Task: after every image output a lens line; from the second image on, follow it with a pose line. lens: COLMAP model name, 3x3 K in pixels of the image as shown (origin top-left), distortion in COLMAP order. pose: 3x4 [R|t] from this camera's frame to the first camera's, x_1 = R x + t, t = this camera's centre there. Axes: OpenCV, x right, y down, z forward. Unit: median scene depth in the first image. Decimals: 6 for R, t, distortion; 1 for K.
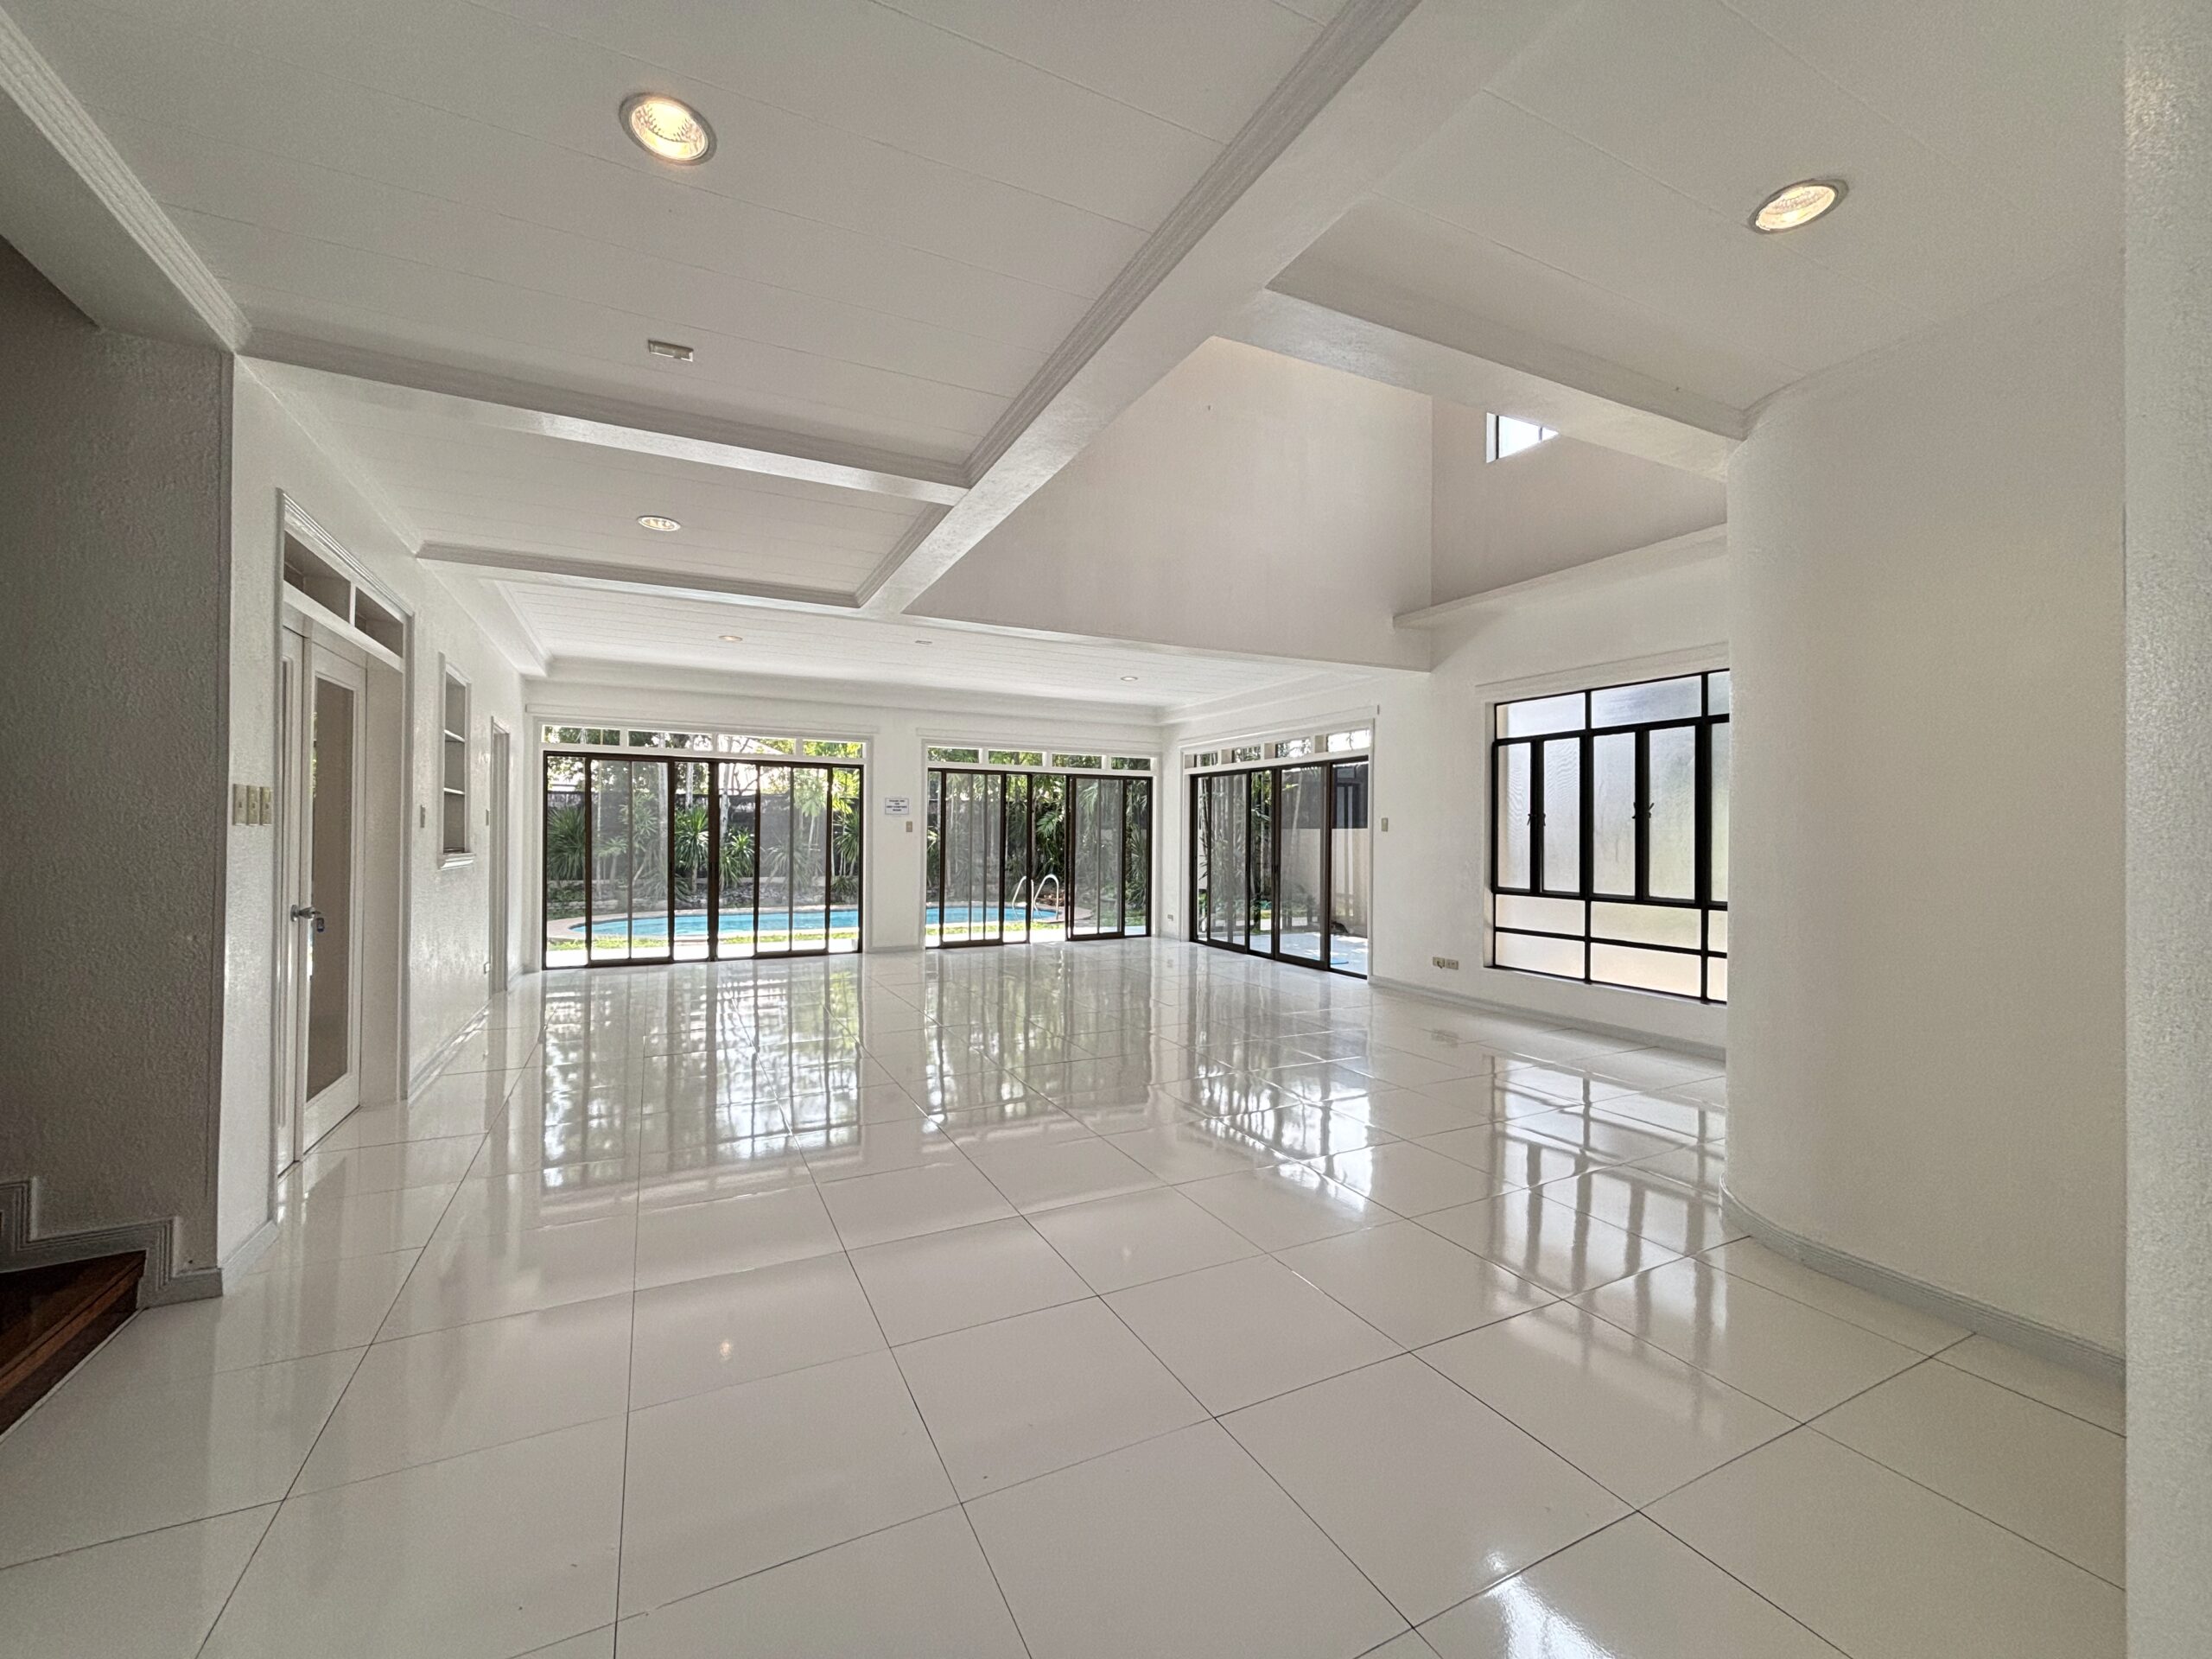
lens RADIAL K [[893.7, 0, 1113.3], [0, 893.7, 835.6], [0, 0, 1]] dist [-0.001769, -0.000299]
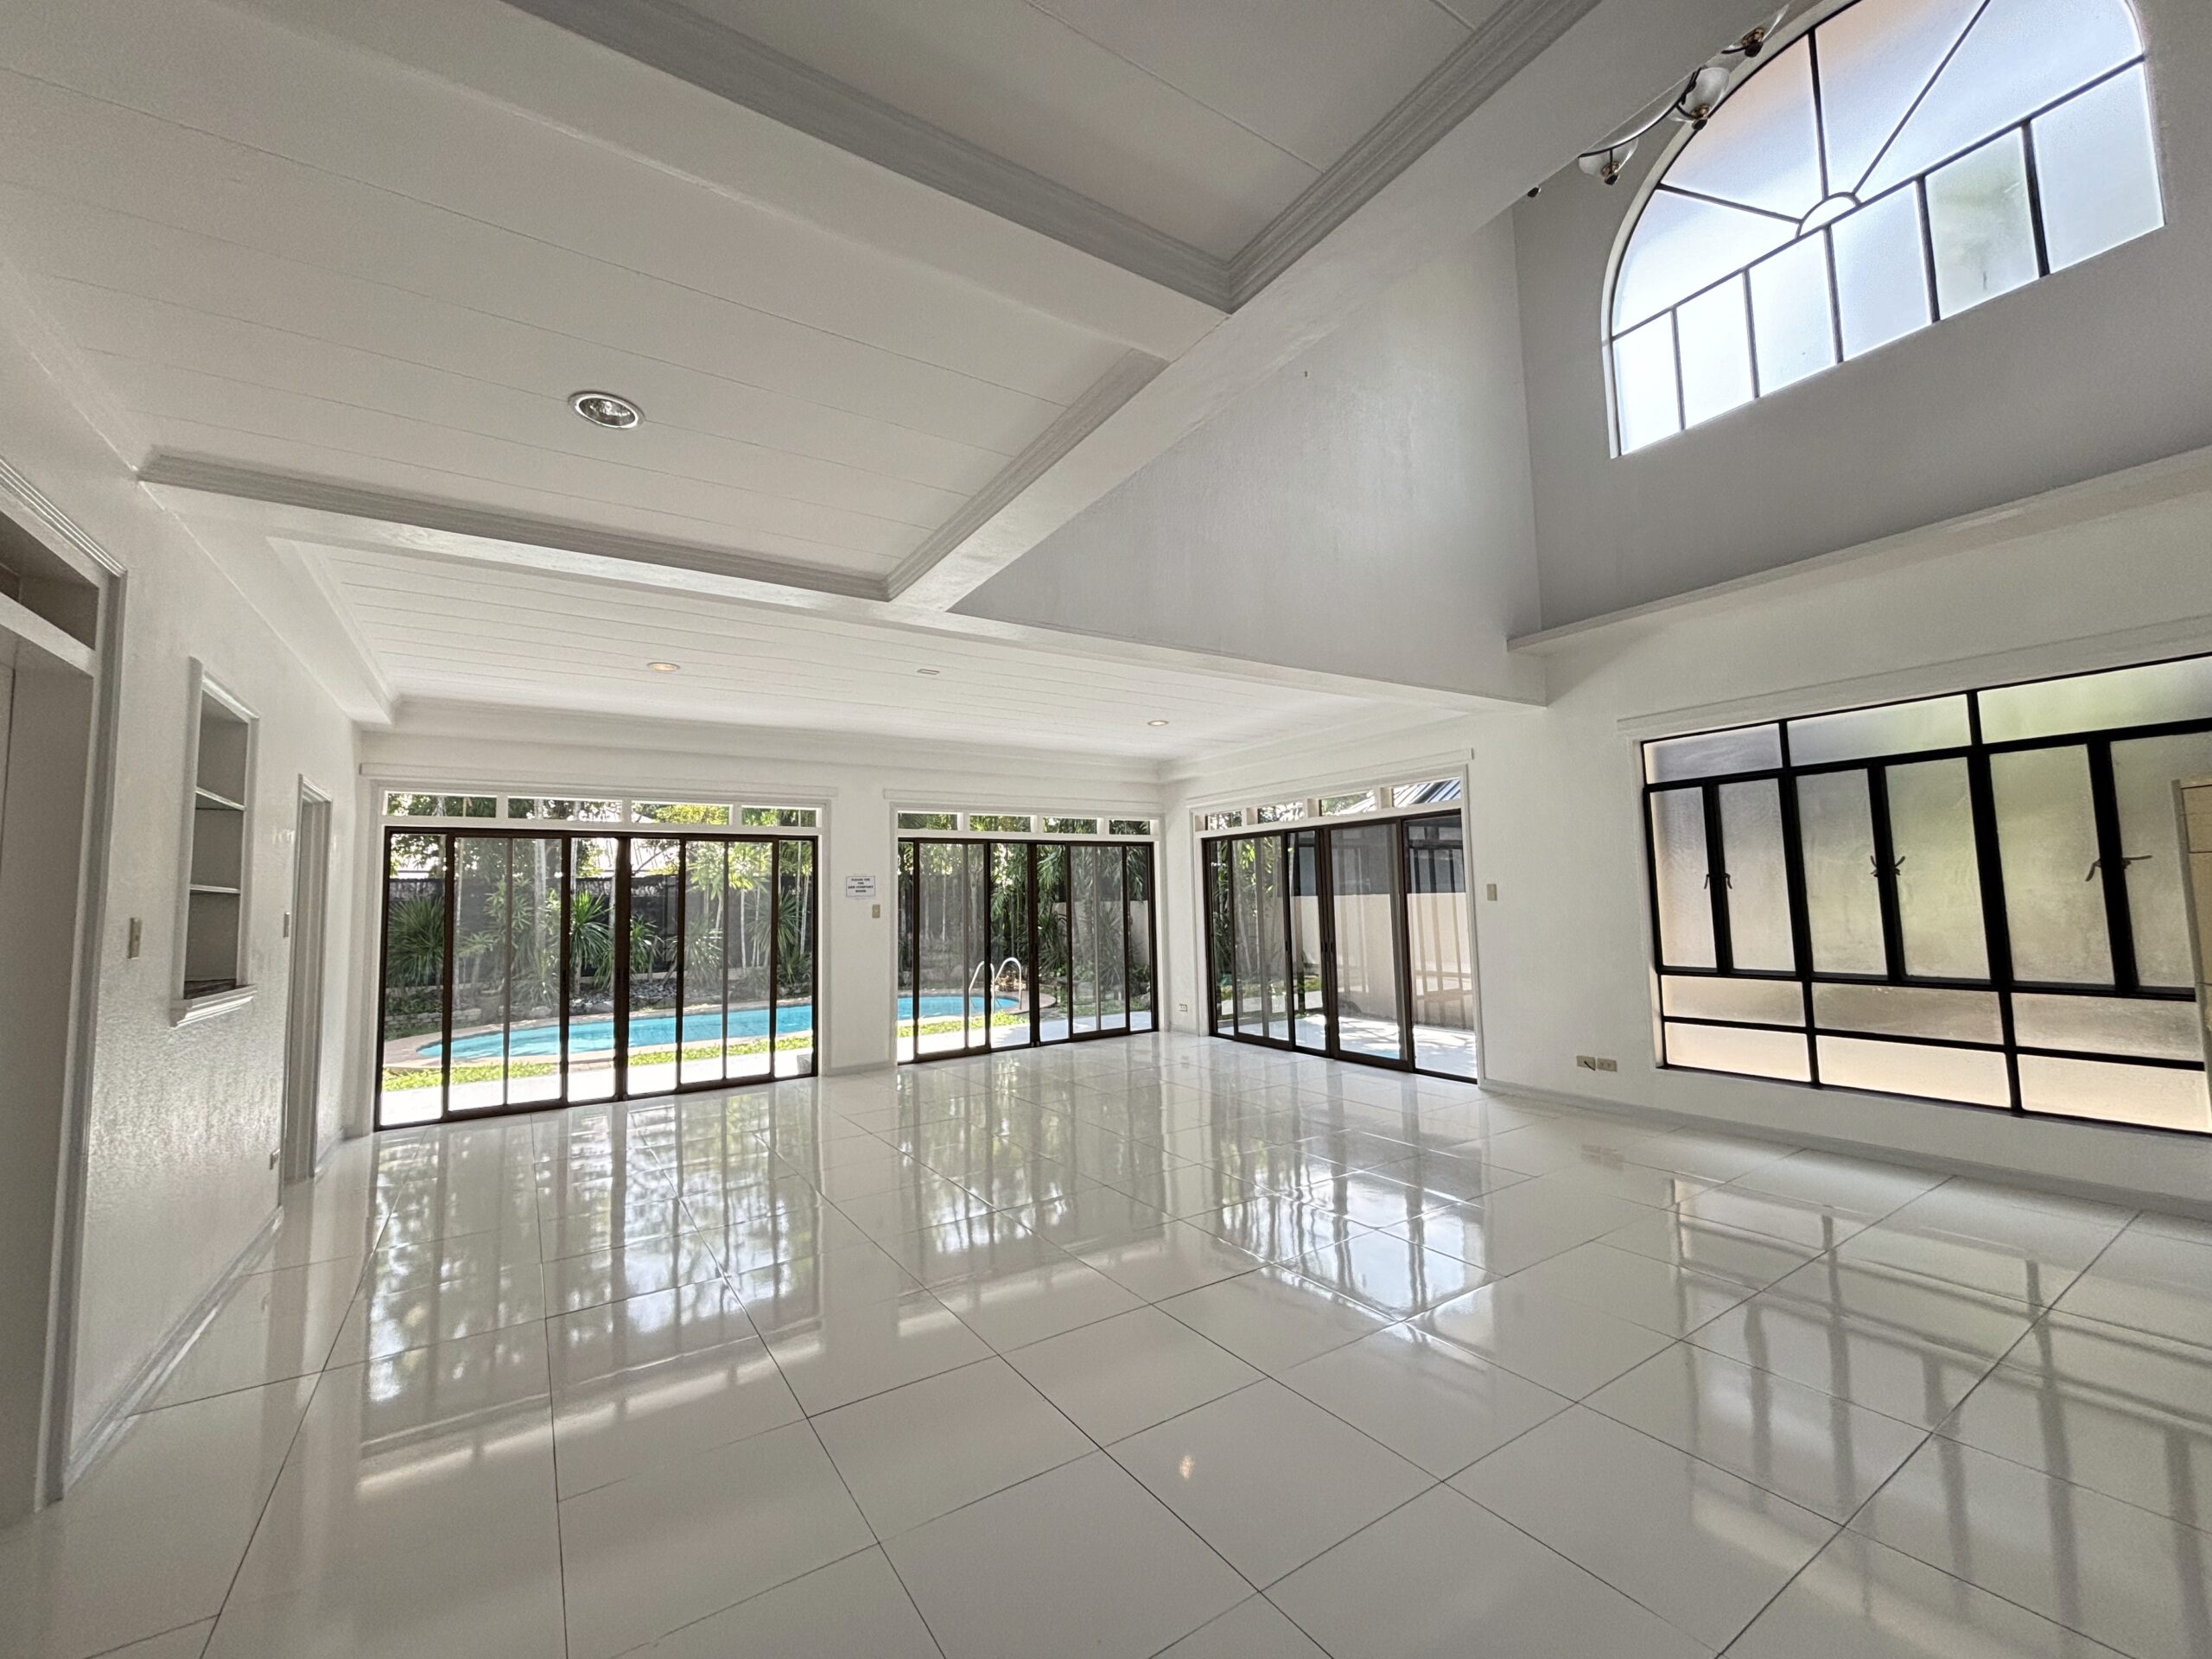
lens RADIAL K [[889.9, 0, 1106.0], [0, 889.9, 829.5], [0, 0, 1]] dist [-0.002051, -0.000245]
pose [[0.993630, -0.023718, 0.110170, -0.114662], [0.032717, 0.996209, -0.080603, -0.012717], [-0.107840, 0.083694, 0.990639, 0.188283]]
